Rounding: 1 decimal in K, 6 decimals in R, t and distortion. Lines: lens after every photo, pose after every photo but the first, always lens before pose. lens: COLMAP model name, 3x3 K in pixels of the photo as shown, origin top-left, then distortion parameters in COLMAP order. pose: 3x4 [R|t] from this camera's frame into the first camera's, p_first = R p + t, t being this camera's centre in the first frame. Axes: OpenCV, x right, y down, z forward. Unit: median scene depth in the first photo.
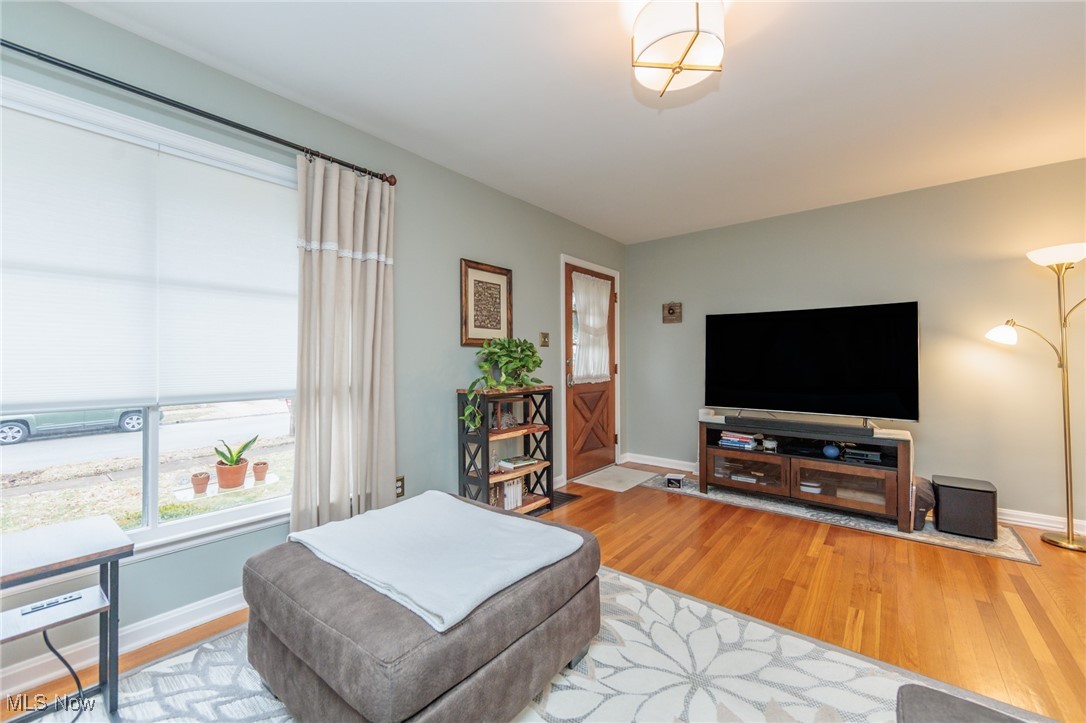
lens RADIAL K [[433.5, 0, 543.5], [0, 433.5, 353.2], [0, 0, 1]] dist [0.000251, 0.000127]
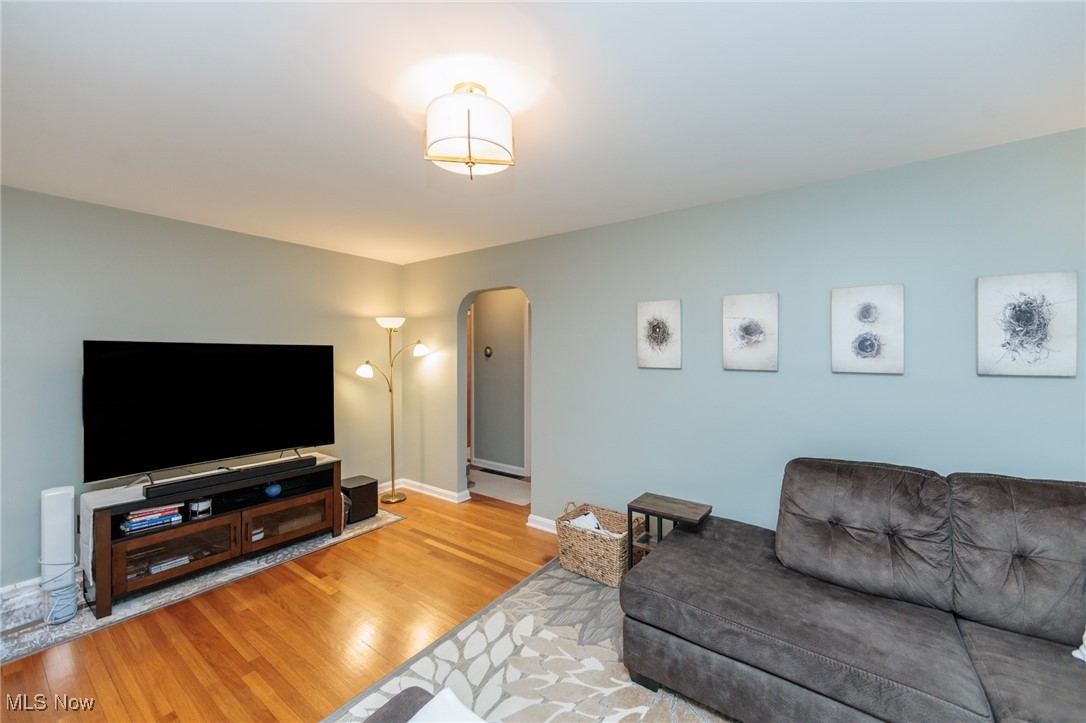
lens RADIAL K [[421.7, 0, 549.3], [0, 421.7, 353.6], [0, 0, 1]] dist [-0.001031, -0.000257]
pose [[-0.059951, 0.003468, 0.998195, -0.388707], [-0.019613, 0.999797, -0.004651, -0.108251], [-0.998009, -0.019857, -0.059871, 0.476335]]
